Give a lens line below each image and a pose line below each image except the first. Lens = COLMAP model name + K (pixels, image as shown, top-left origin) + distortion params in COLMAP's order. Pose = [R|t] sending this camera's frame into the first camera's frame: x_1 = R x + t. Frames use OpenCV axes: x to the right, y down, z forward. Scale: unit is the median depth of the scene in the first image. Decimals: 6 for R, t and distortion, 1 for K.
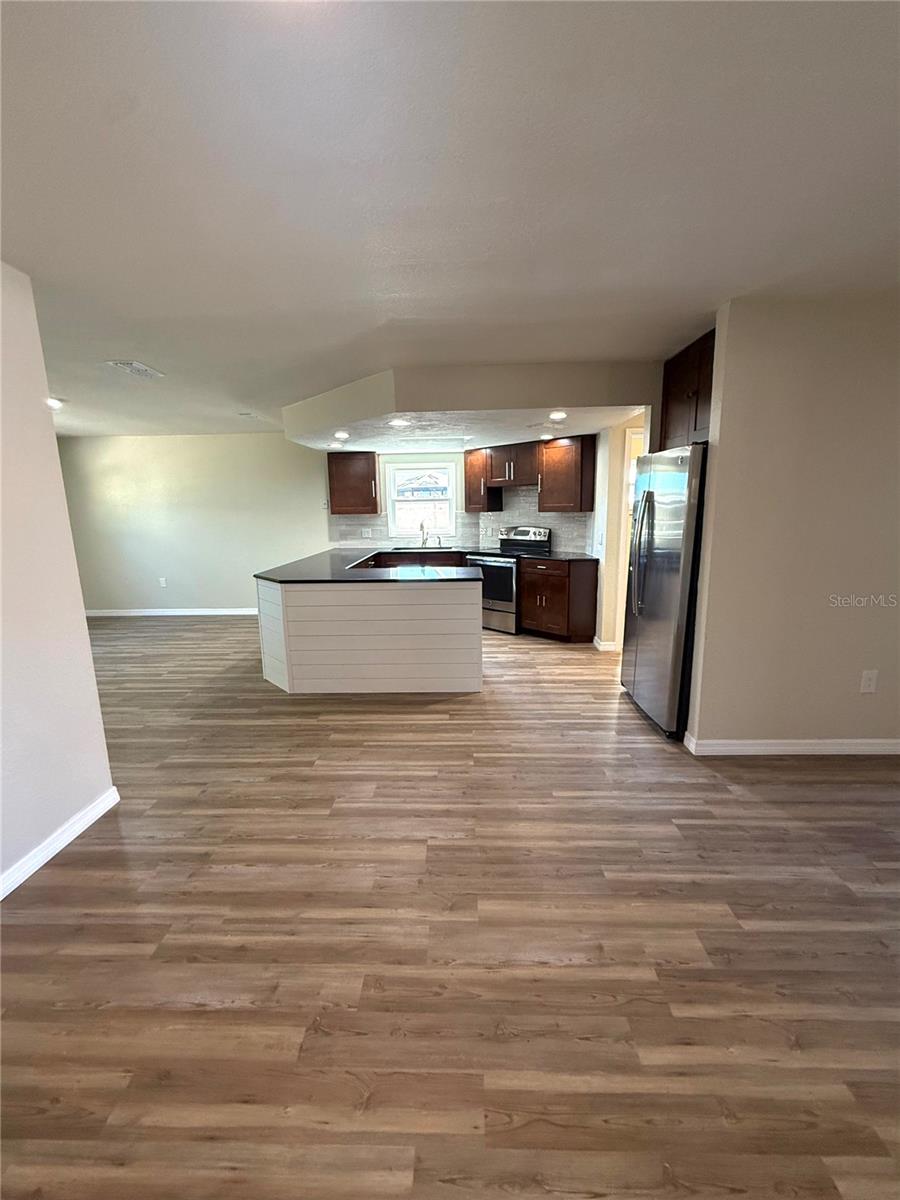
lens RADIAL K [[491.0, 0, 453.1], [0, 491.0, 602.5], [0, 0, 1]] dist [-0.000654, 0.000320]
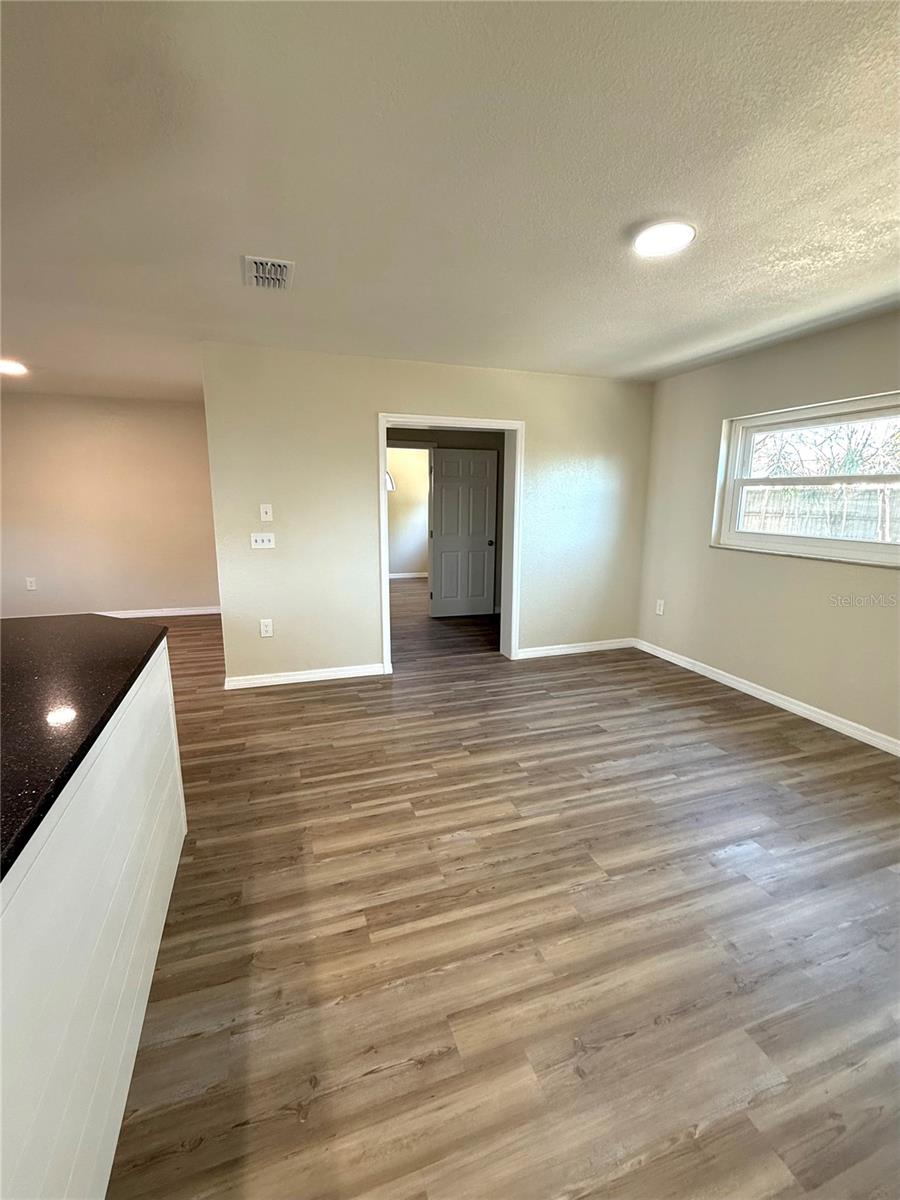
lens RADIAL K [[519.0, 0, 452.0], [0, 519.0, 598.0], [0, 0, 1]] dist [-0.001818, 0.000171]
pose [[-0.936422, 0.079684, -0.341707, -0.539867], [-0.057490, 0.925867, 0.373452, -0.310107], [0.346133, 0.369353, -0.862421, 1.651150]]
